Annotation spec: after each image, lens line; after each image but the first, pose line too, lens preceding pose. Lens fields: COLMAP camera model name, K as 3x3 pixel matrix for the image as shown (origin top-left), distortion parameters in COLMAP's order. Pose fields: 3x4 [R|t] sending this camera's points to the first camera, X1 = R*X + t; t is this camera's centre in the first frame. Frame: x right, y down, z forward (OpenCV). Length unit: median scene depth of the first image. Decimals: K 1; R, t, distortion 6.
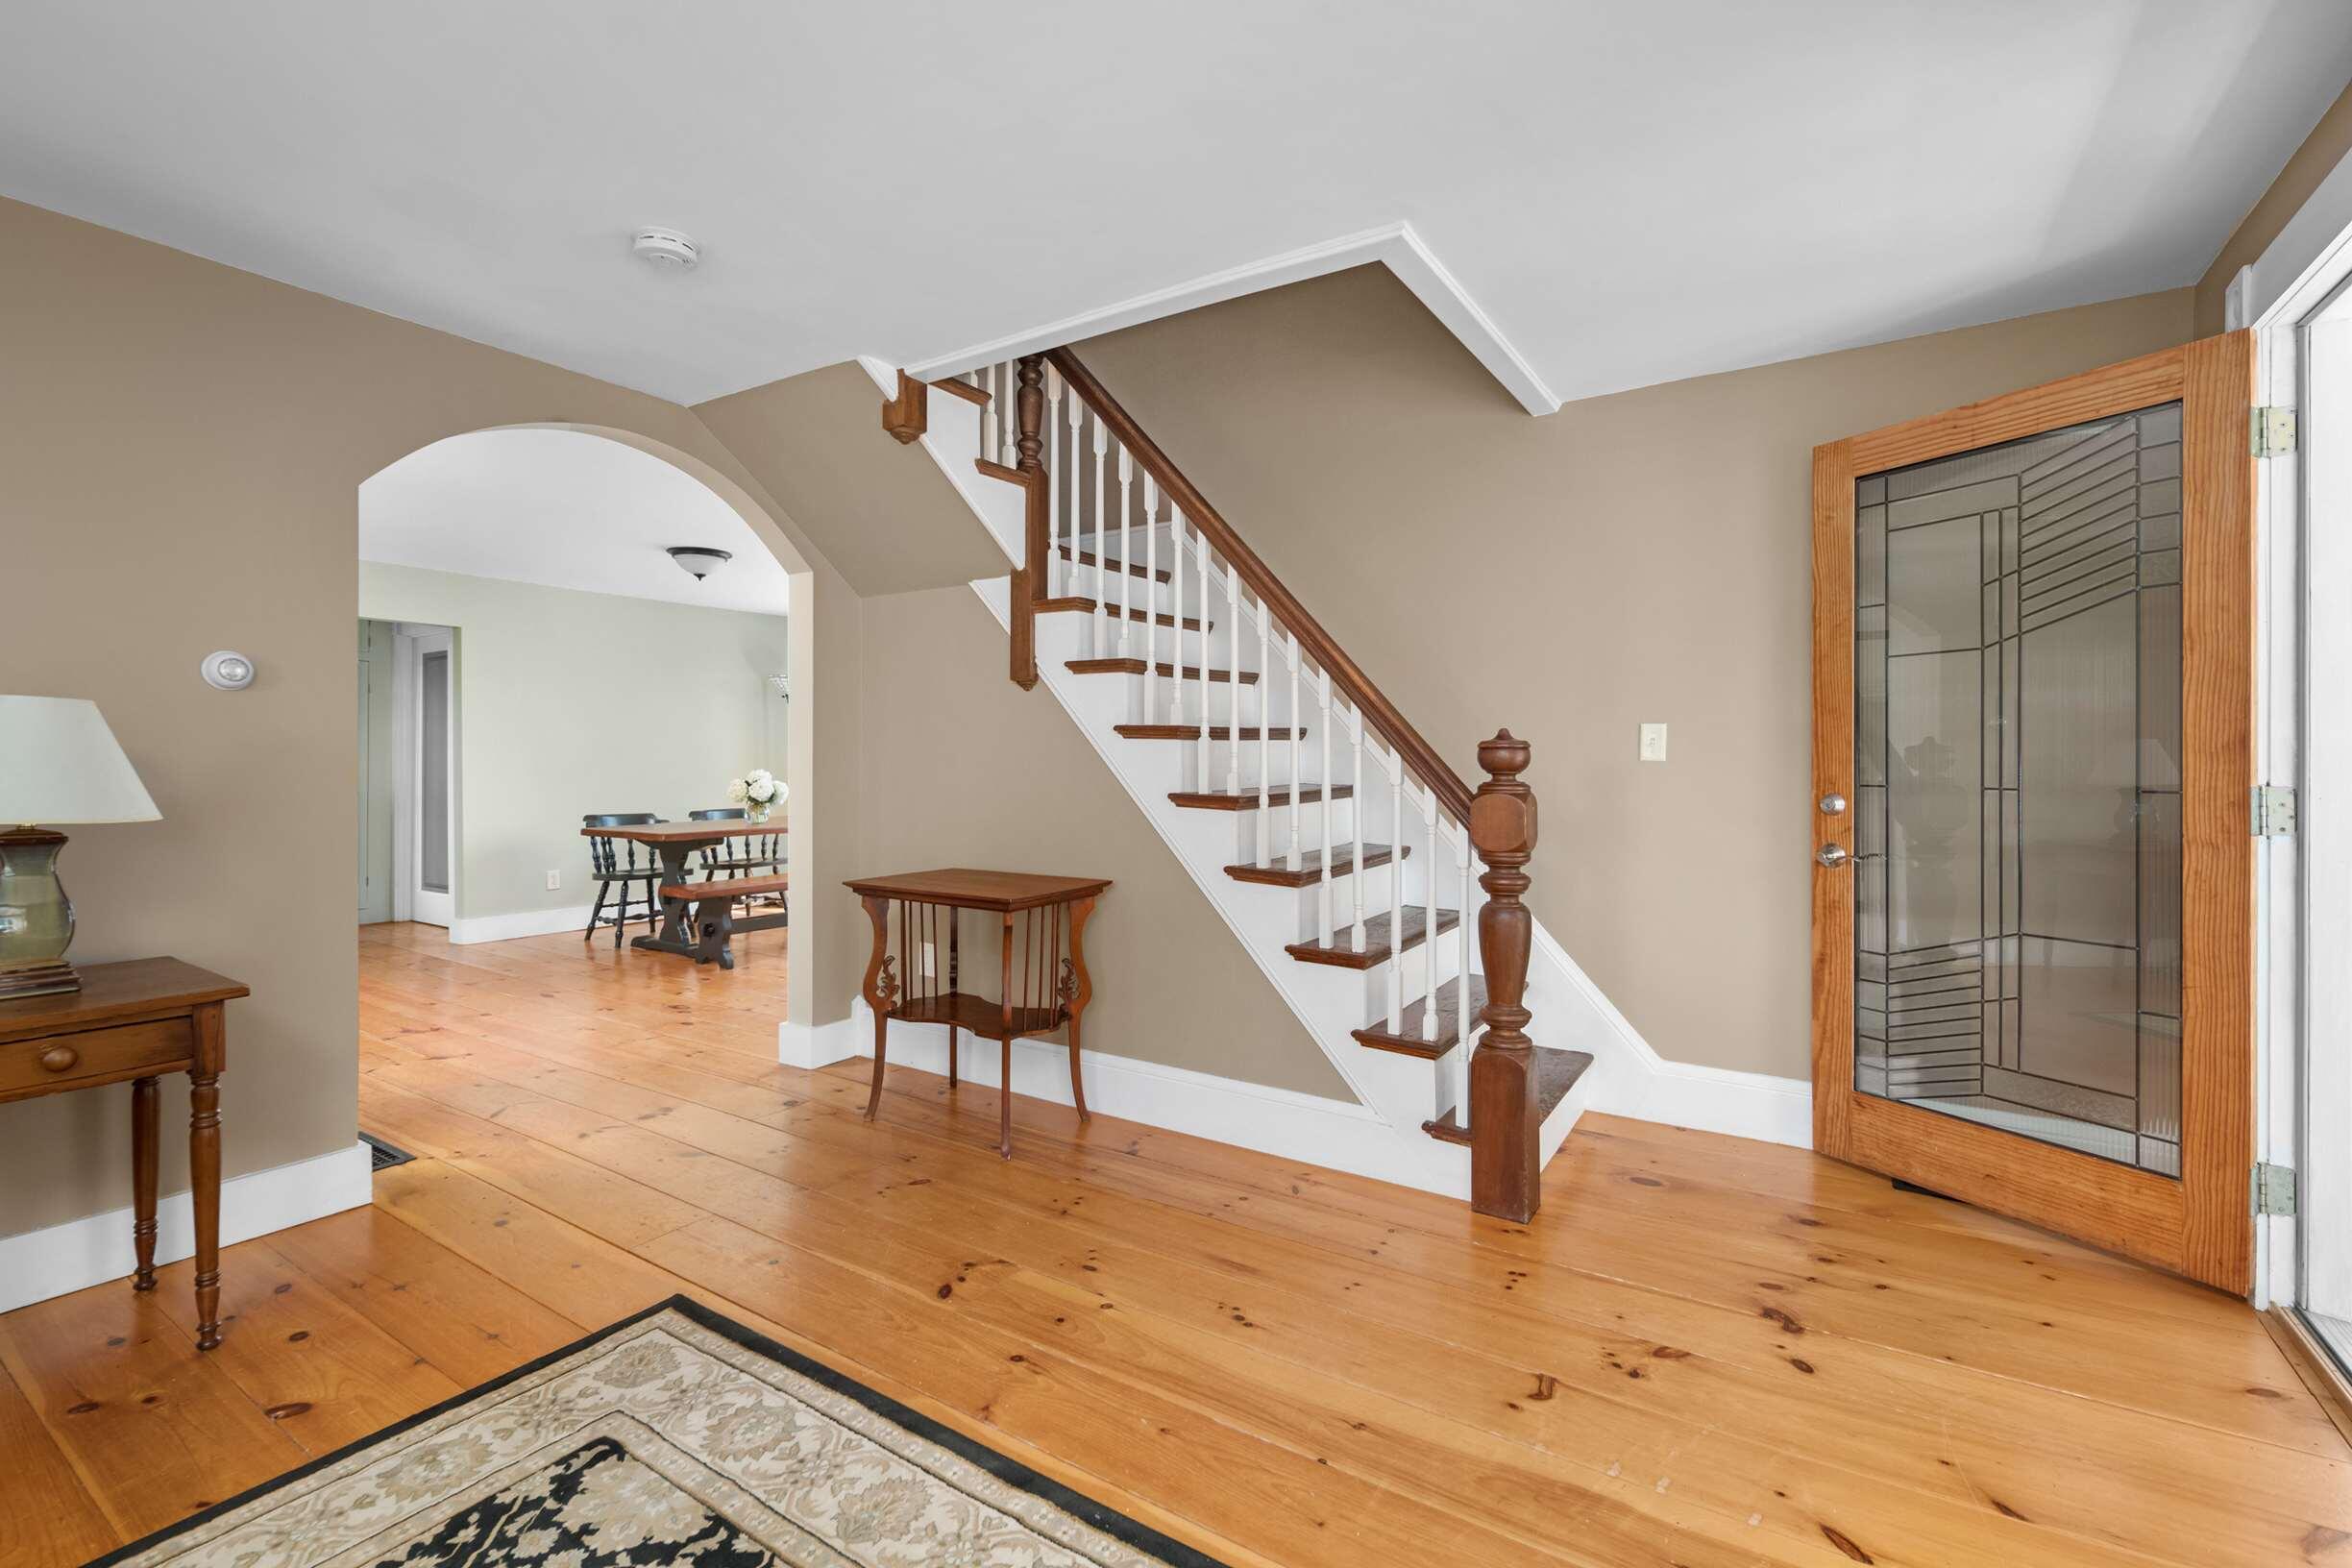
lens RADIAL K [[1022.4, 0, 1181.0], [0, 1022.4, 748.7], [0, 0, 1]] dist [0.001270, -0.000268]
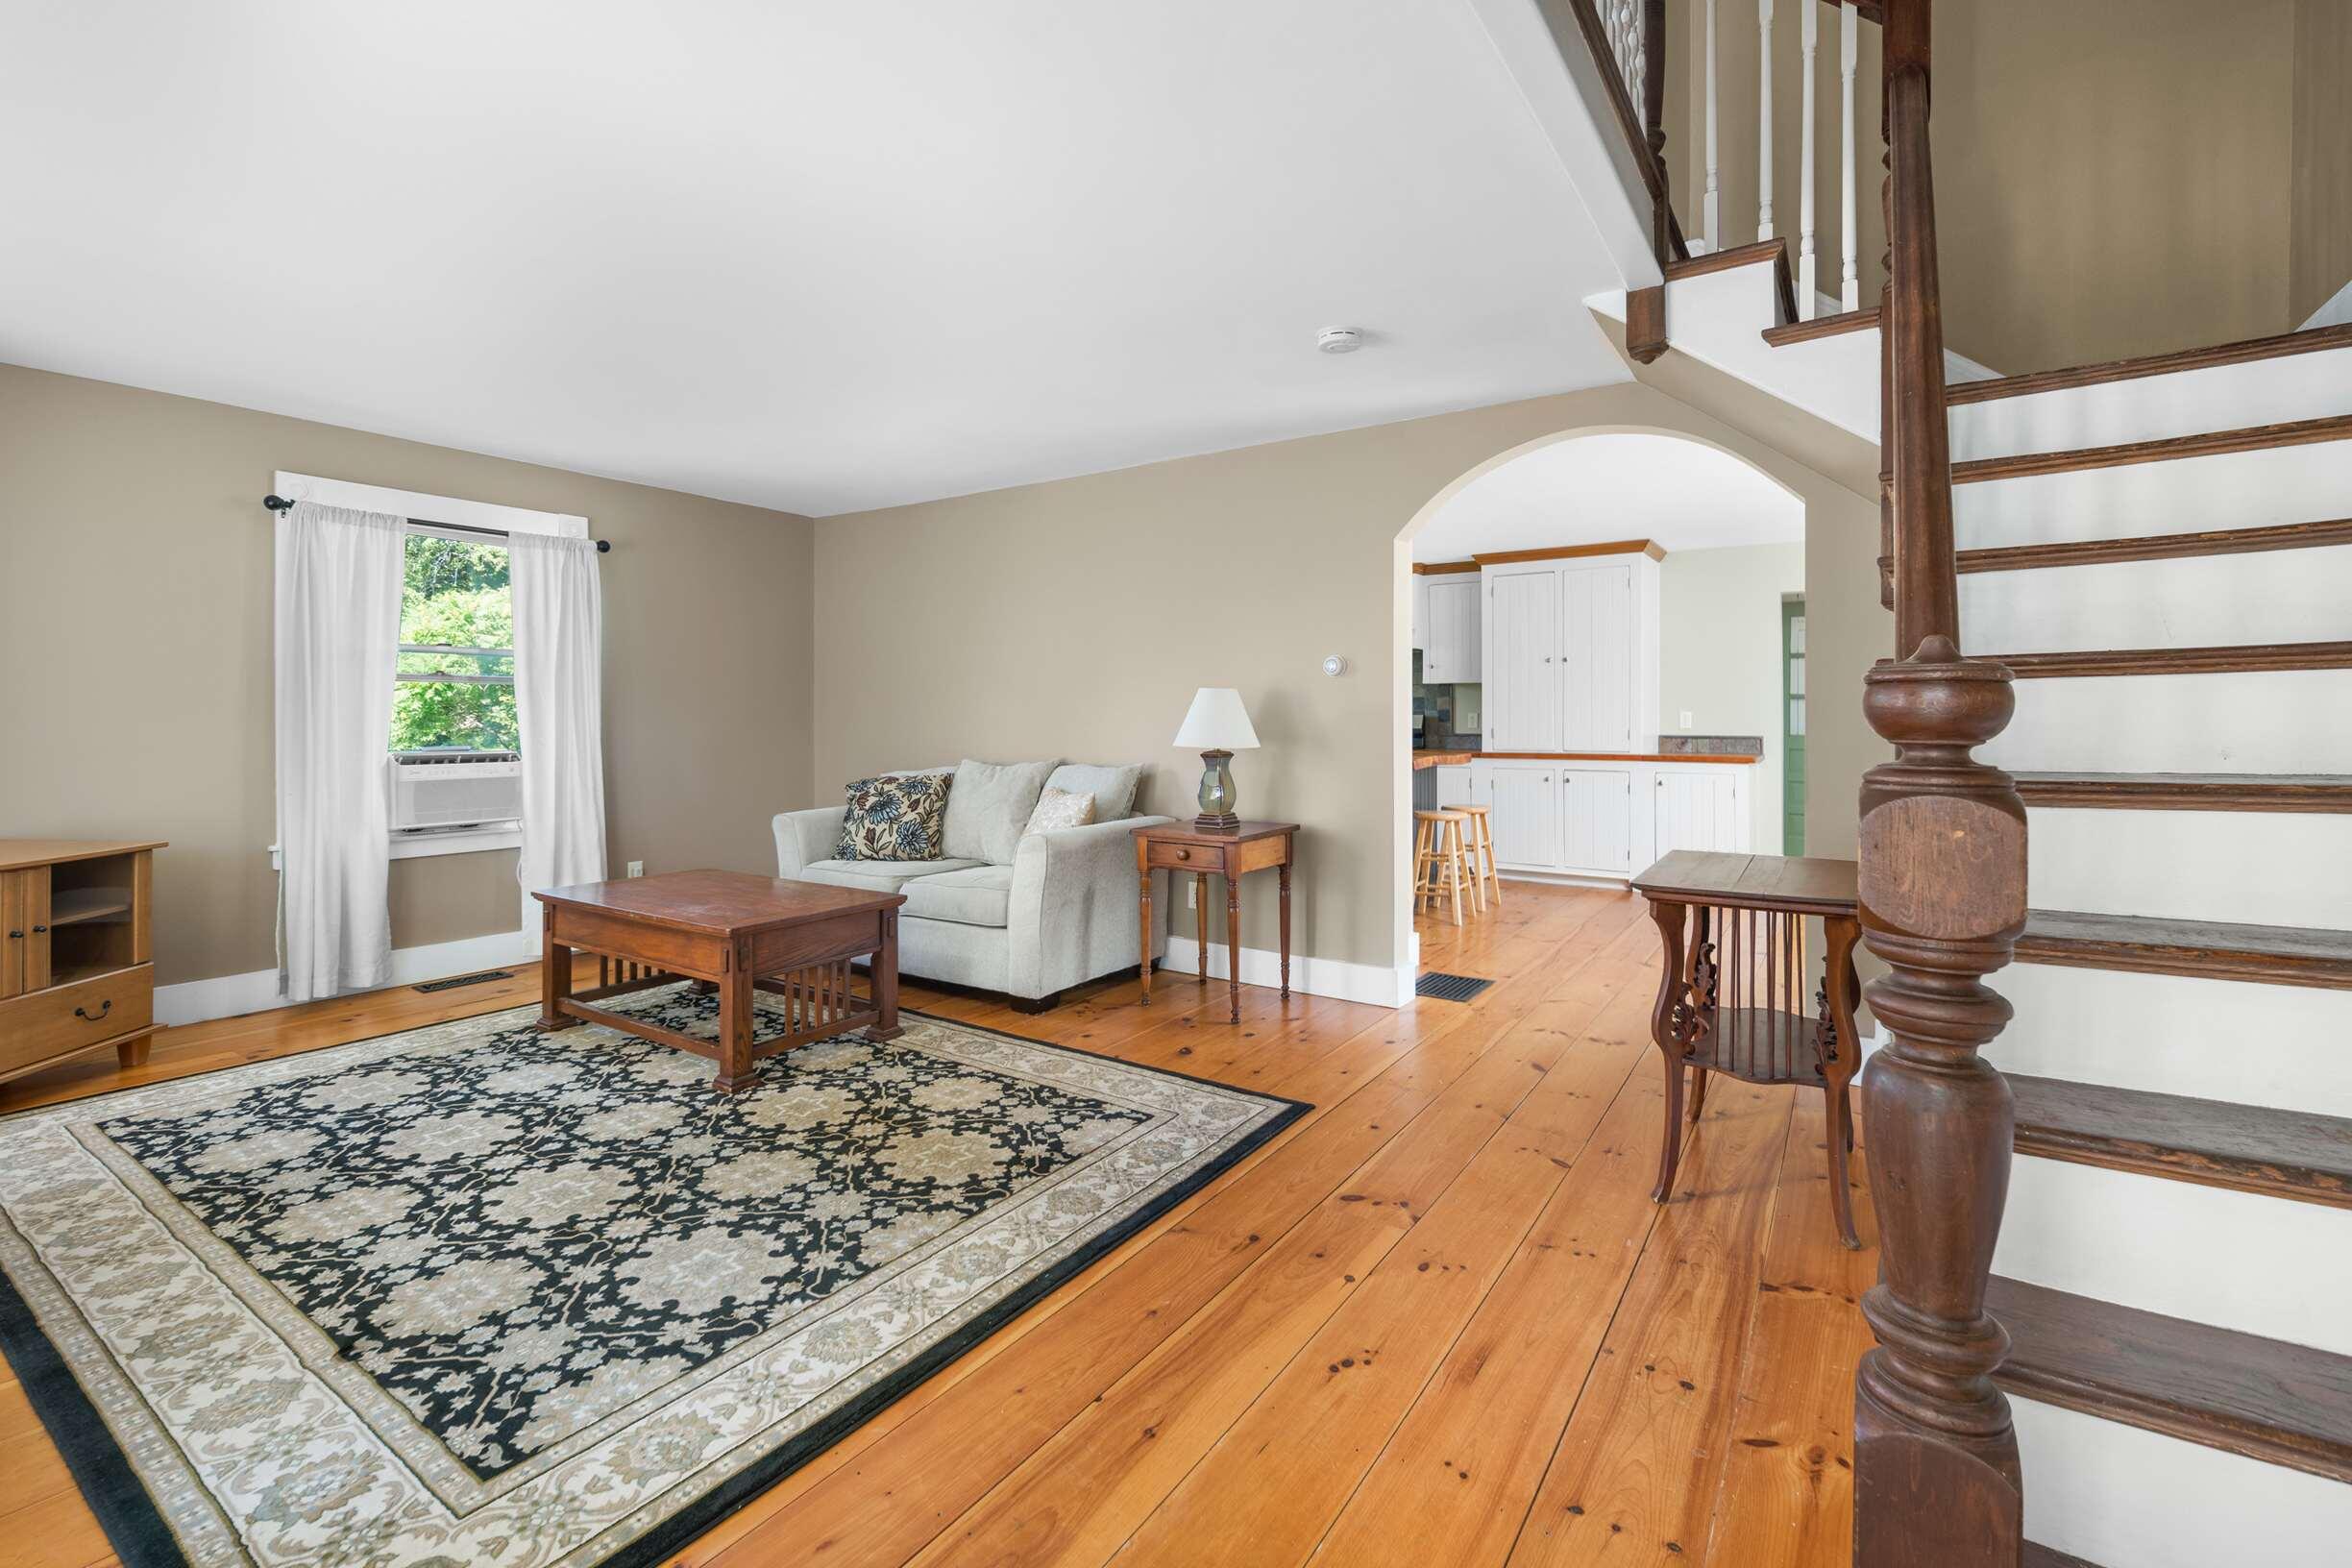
lens RADIAL K [[1022.4, 0, 1178.9], [0, 1022.4, 730.7], [0, 0, 1]] dist [0.001270, -0.000268]
pose [[-0.022731, 0.007017, -0.999717, 1.070577], [0.008865, 0.999937, 0.006817, 0.019978], [0.999702, -0.008707, -0.022792, 1.030710]]
